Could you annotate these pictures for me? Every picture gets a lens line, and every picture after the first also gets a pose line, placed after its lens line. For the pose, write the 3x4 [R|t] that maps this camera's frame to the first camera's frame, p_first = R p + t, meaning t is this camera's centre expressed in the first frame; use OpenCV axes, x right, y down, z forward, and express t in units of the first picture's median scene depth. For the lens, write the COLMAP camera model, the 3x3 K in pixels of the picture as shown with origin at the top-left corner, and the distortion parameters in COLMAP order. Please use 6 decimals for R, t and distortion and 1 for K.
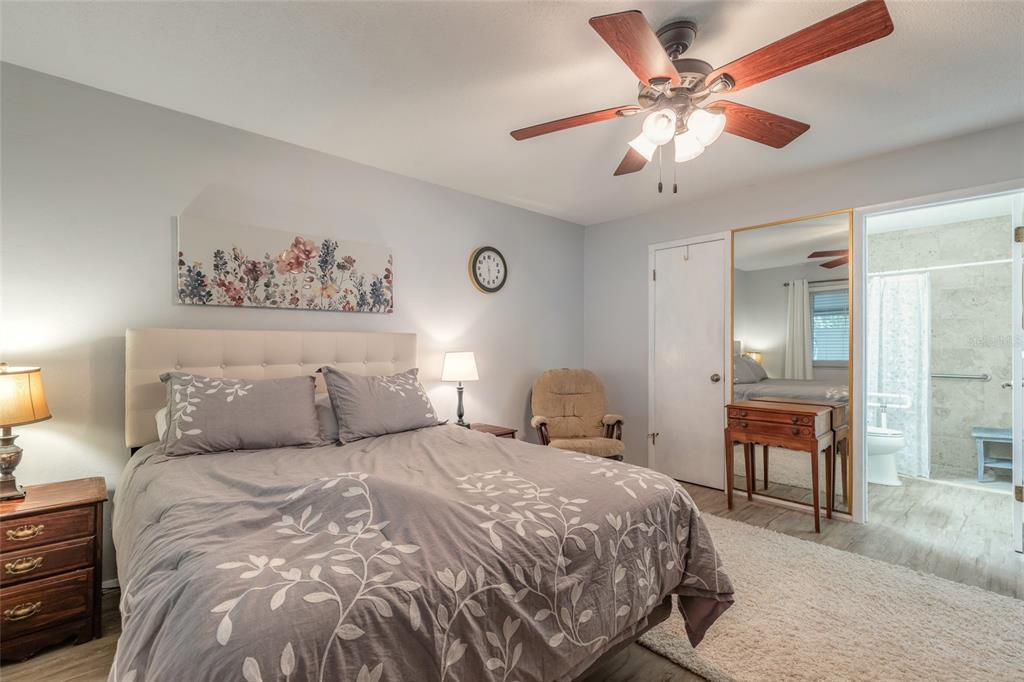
lens RADIAL K [[468.9, 0, 505.5], [0, 468.9, 341.7], [0, 0, 1]] dist [0.006296, 0.000511]
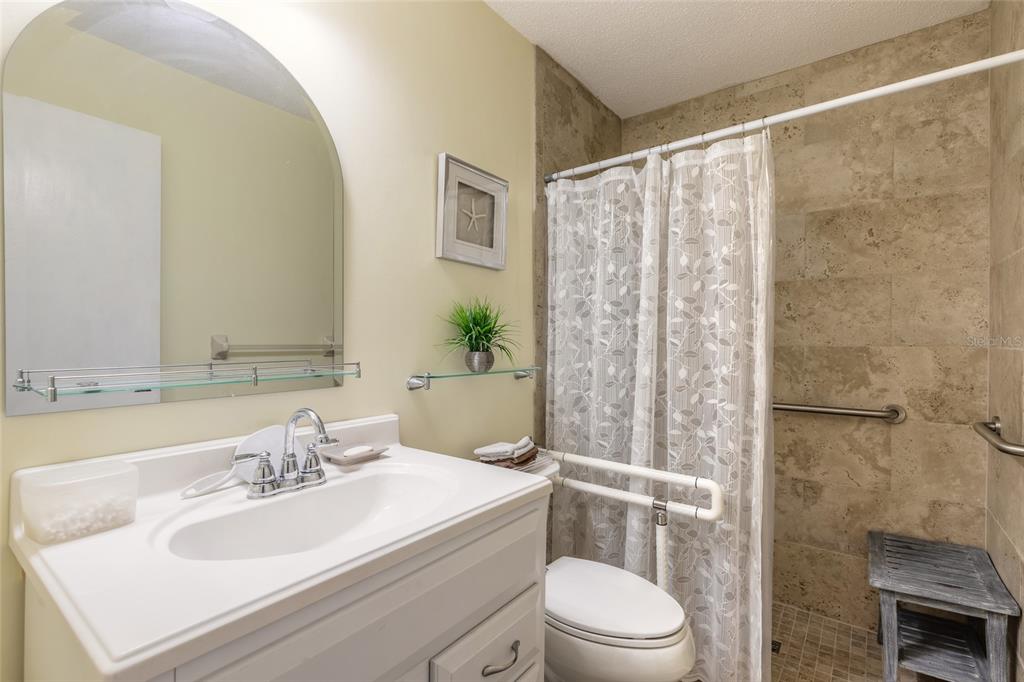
lens RADIAL K [[468.9, 0, 518.6], [0, 468.9, 343.6], [0, 0, 1]] dist [0.006296, 0.000511]
pose [[0.985063, -0.001216, 0.172190, 0.609478], [-0.000717, 0.999937, 0.011164, 0.007331], [-0.172192, -0.011121, 0.985001, 0.639891]]
